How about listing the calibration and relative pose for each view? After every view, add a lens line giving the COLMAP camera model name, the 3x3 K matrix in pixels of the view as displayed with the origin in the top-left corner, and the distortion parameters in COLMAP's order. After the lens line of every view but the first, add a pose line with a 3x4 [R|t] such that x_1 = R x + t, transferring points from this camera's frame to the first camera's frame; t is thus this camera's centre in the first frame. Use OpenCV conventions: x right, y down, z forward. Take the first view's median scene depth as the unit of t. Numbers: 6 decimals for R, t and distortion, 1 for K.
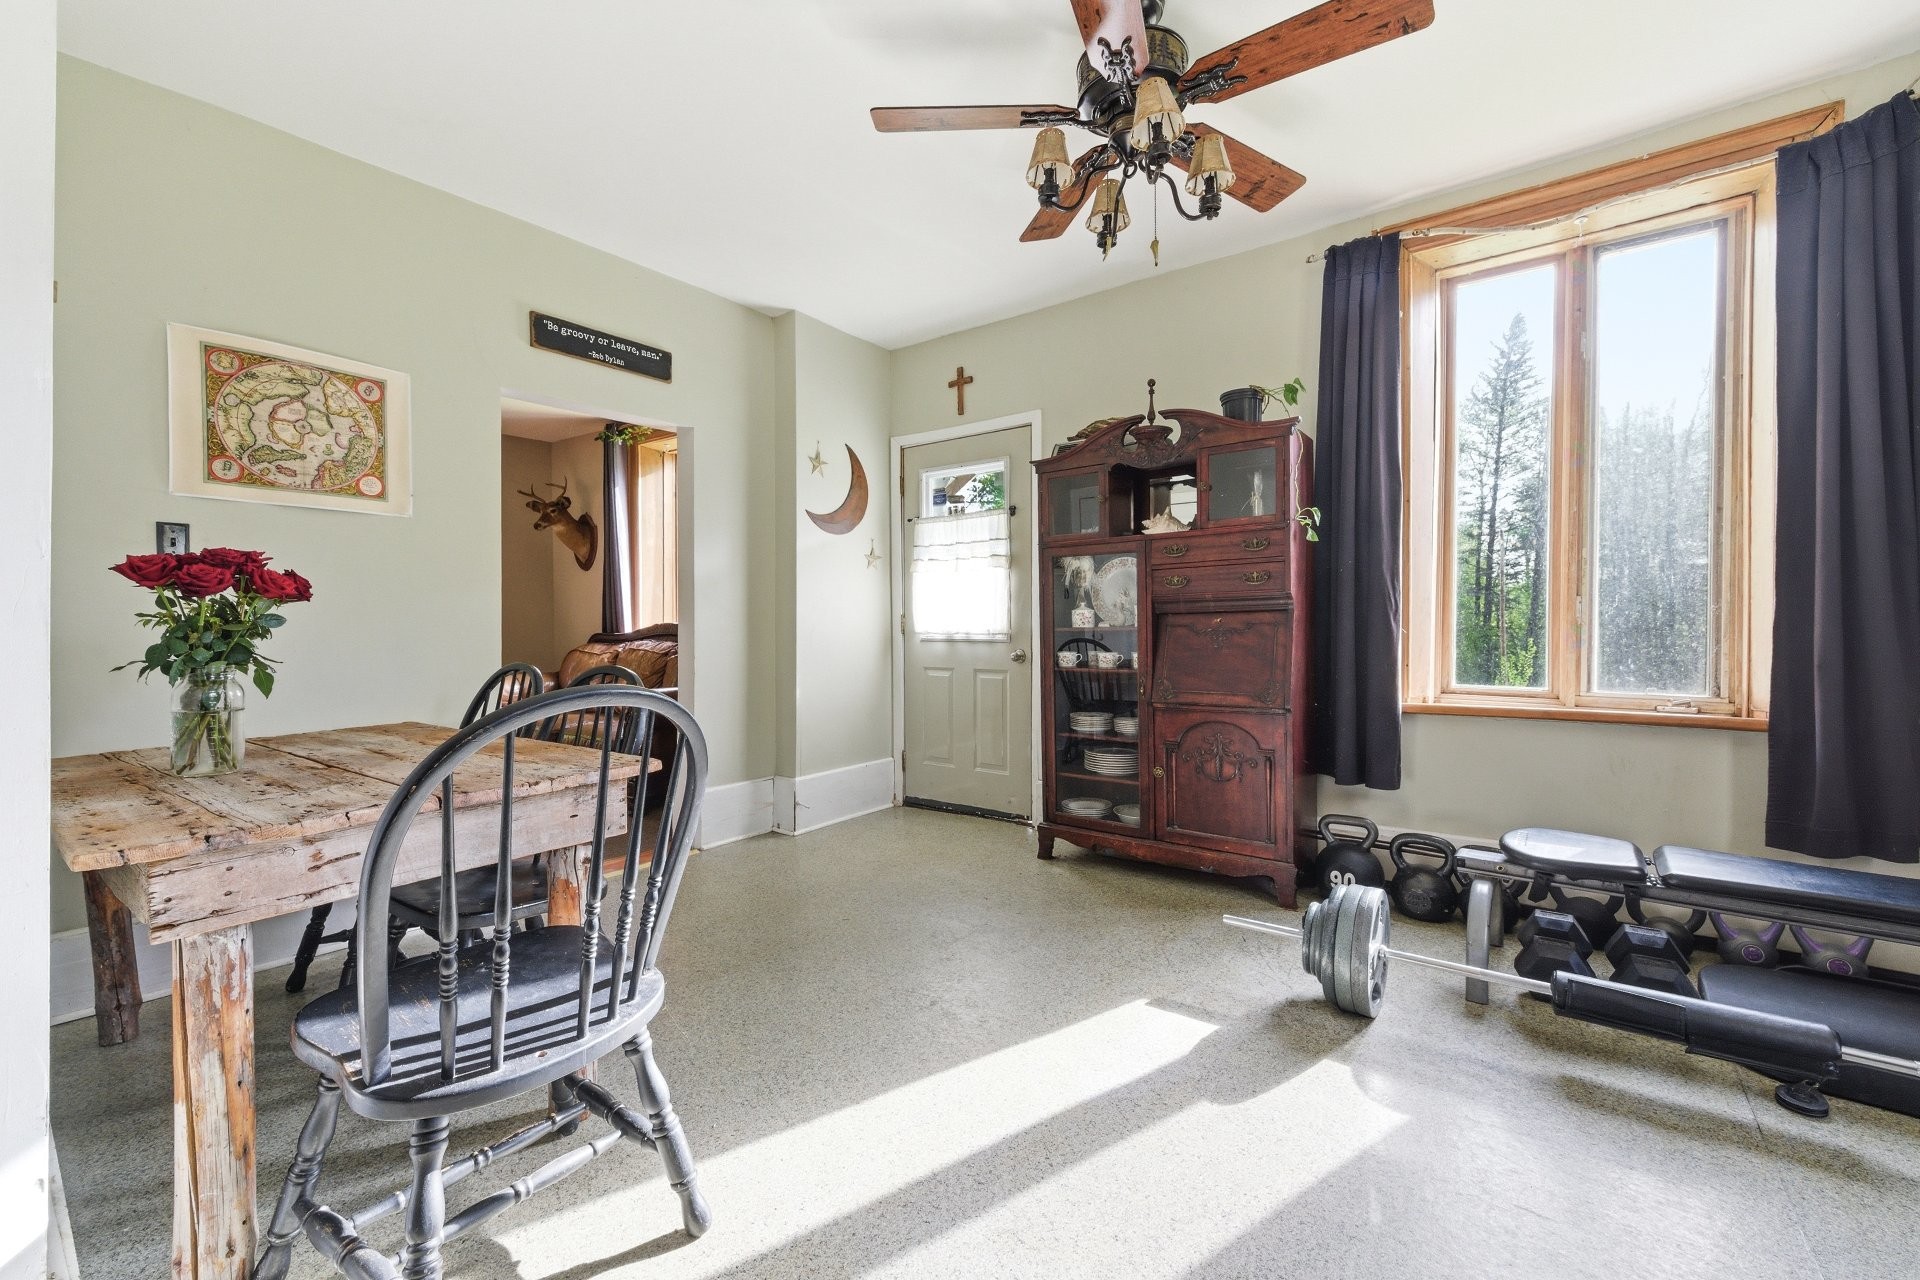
lens RADIAL K [[760.7, 0, 981.1], [0, 760.7, 640.0], [0, 0, 1]] dist [0.005201, -0.002284]
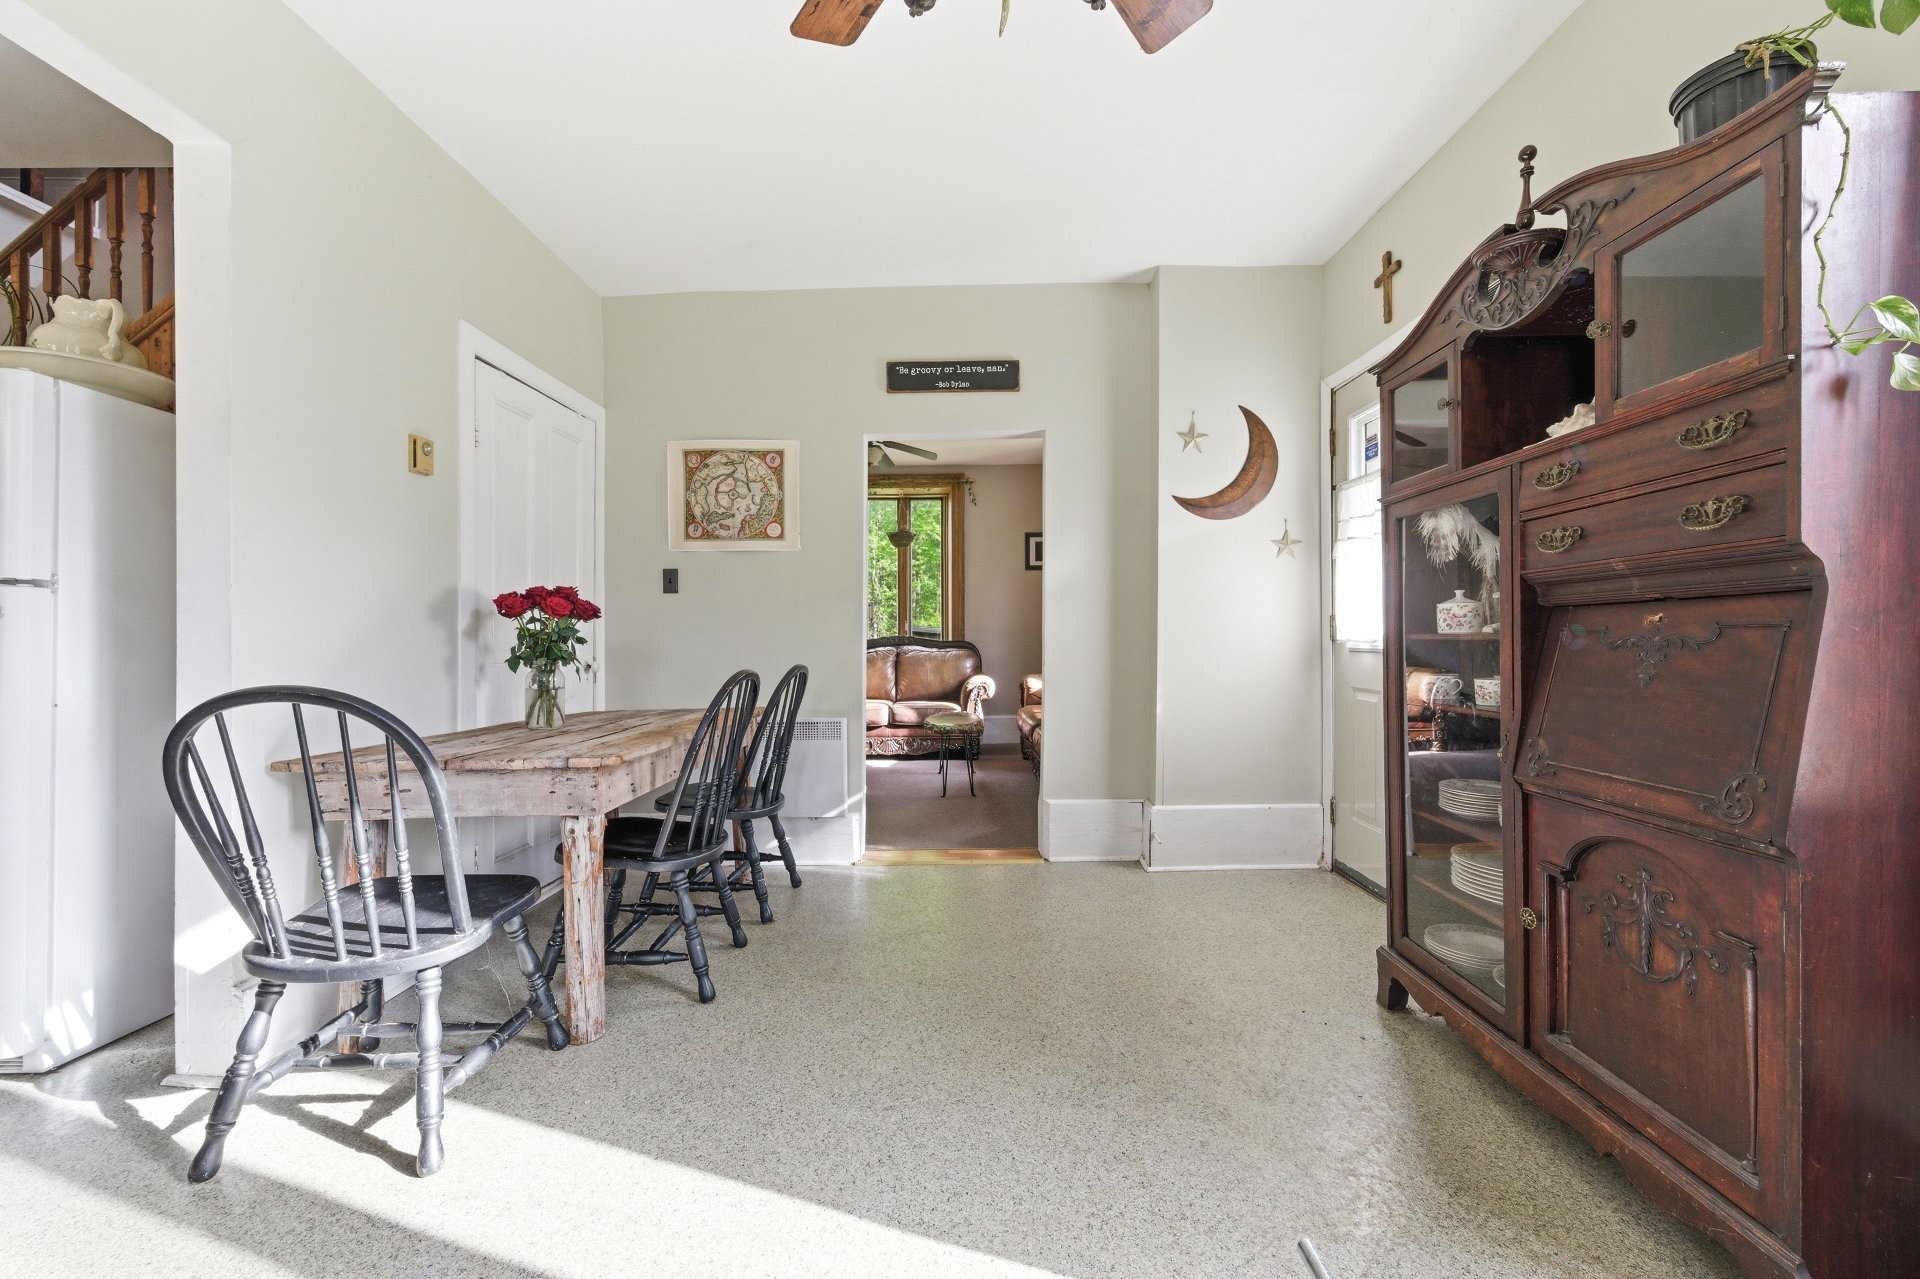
lens RADIAL K [[760.7, 0, 967.5], [0, 760.7, 648.5], [0, 0, 1]] dist [0.005201, -0.002284]
pose [[0.600389, 0.014689, -0.799573, 0.425954], [-0.008745, 0.999892, 0.011803, -0.009821], [0.799660, -0.000094, 0.600453, 0.407044]]
